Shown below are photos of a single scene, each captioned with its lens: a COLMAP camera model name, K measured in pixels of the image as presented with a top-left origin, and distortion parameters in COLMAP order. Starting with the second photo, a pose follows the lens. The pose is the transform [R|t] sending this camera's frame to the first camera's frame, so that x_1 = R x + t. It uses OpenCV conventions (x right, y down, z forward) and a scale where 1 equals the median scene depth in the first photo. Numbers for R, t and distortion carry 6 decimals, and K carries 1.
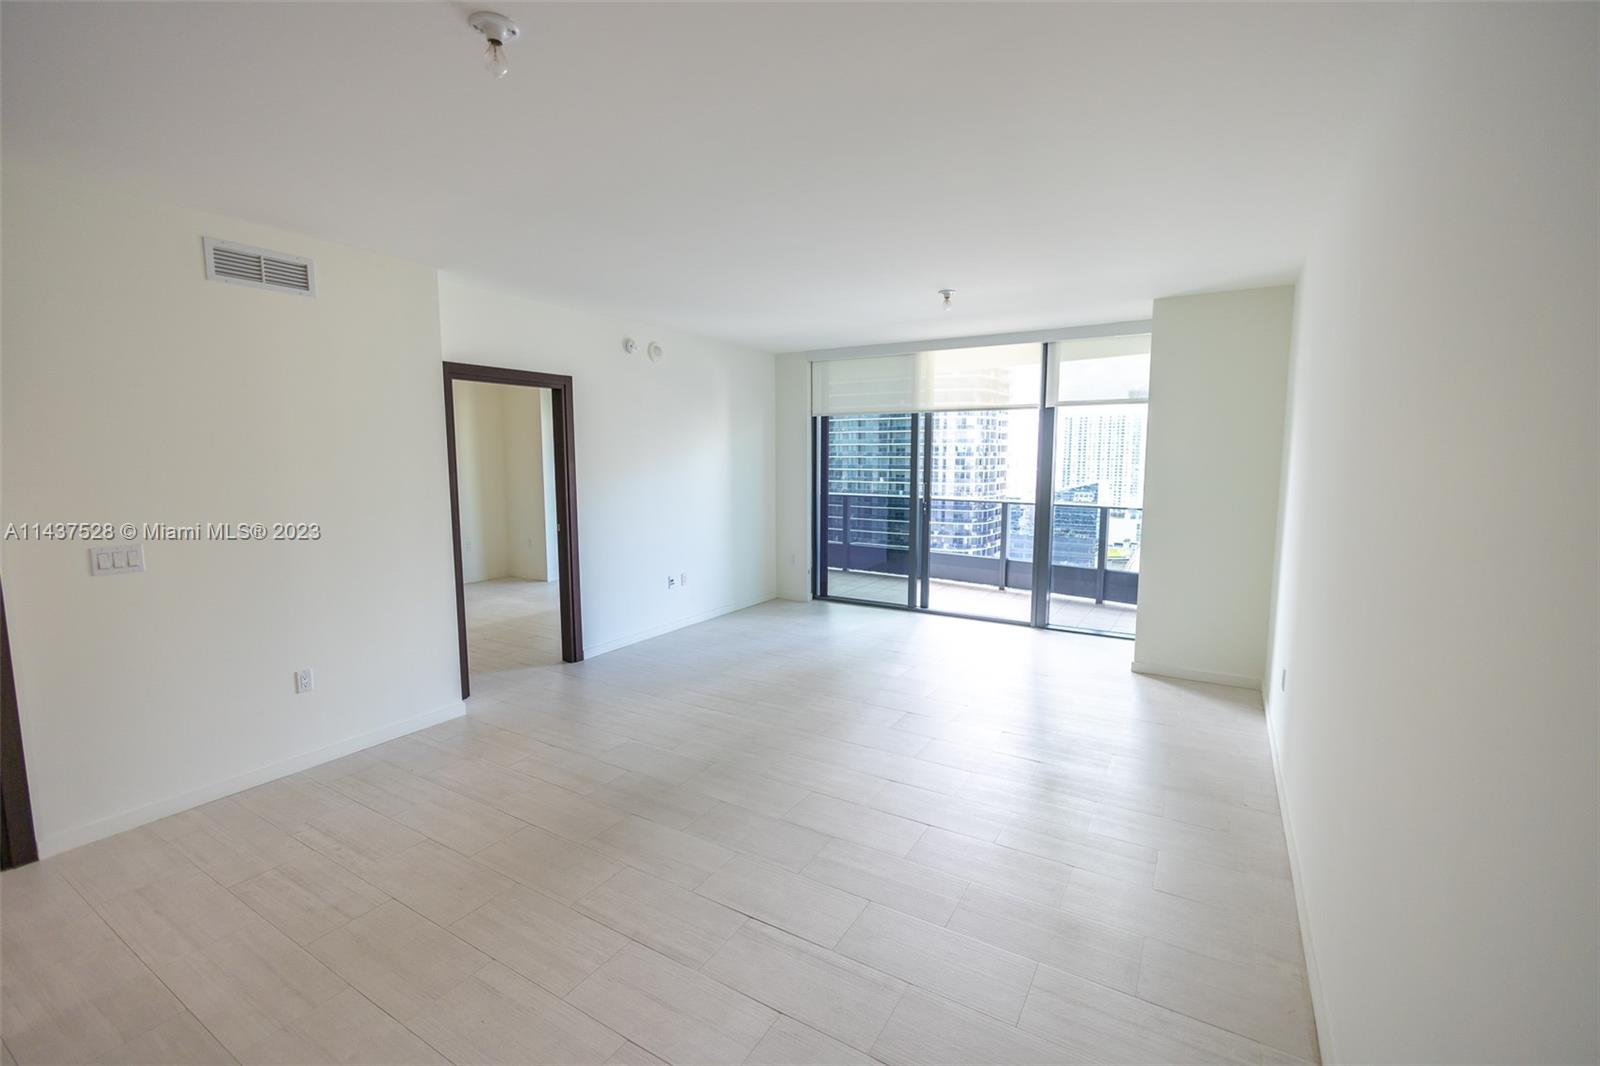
lens RADIAL K [[679.5, 0, 802.1], [0, 679.5, 534.1], [0, 0, 1]] dist [-0.000795, -0.001057]
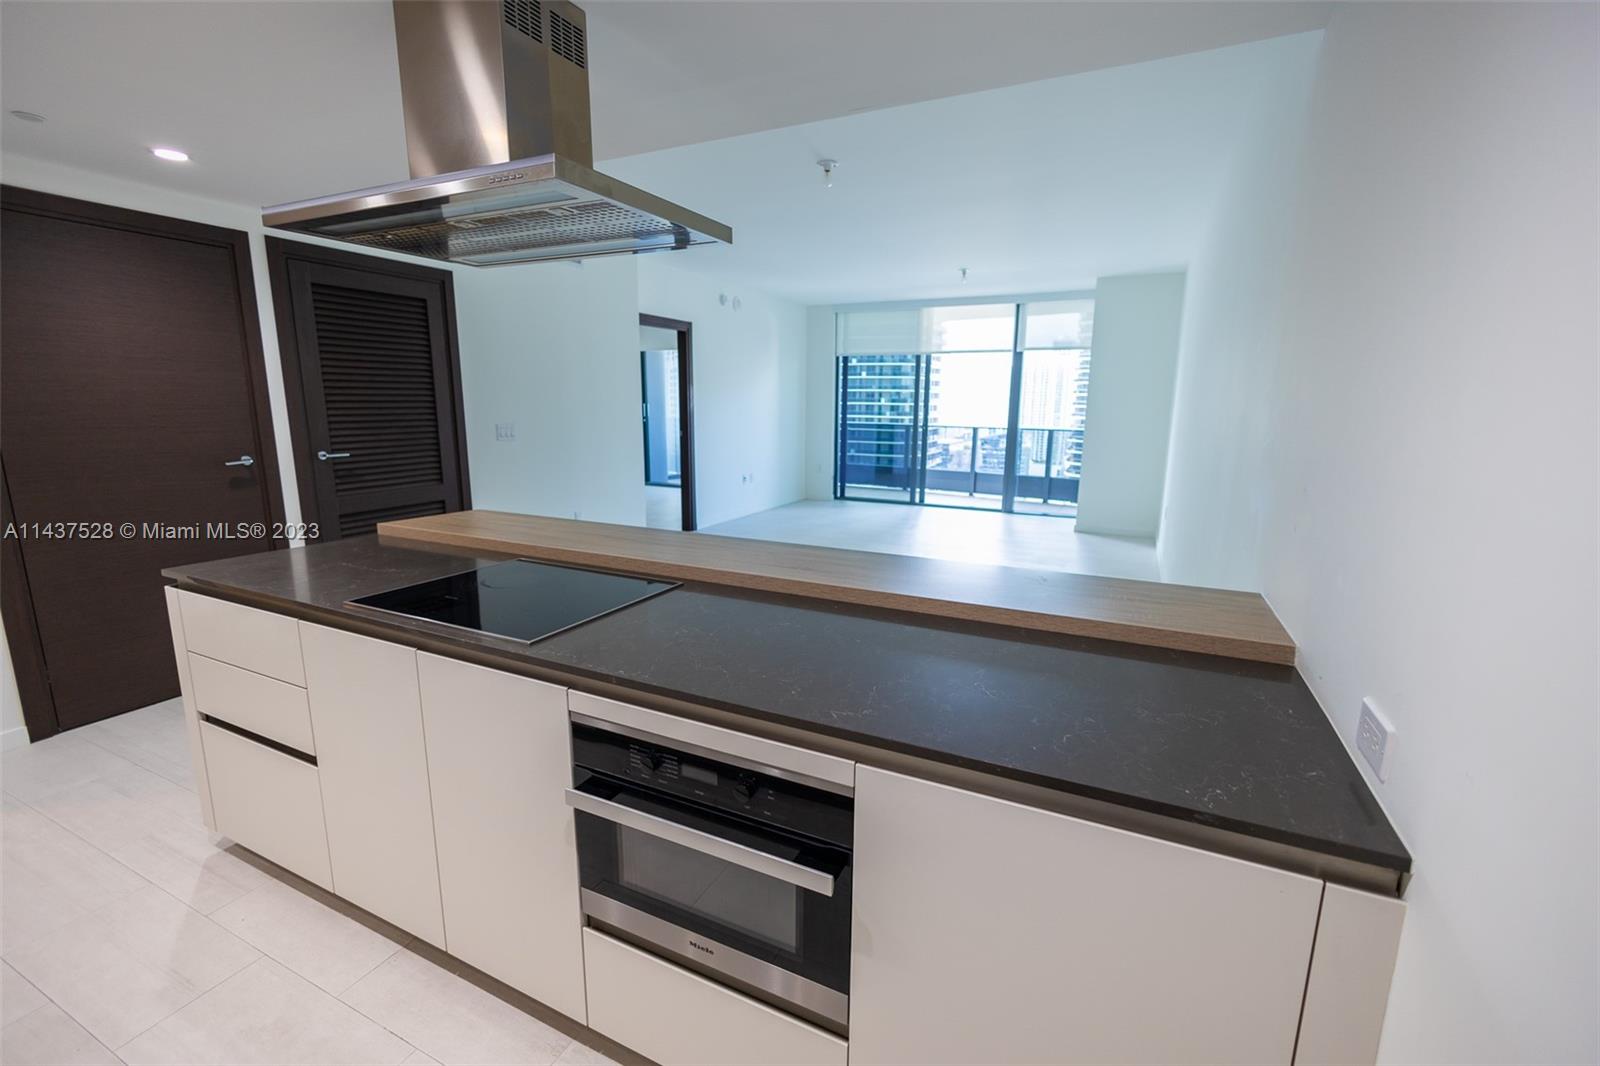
lens RADIAL K [[679.5, 0, 802.1], [0, 679.5, 534.1], [0, 0, 1]] dist [-0.000795, -0.001057]
pose [[0.994880, -0.010253, 0.100542, -0.198878], [0.002540, 0.997063, 0.076540, 0.069814], [-0.101031, -0.075892, 0.991984, -0.322495]]
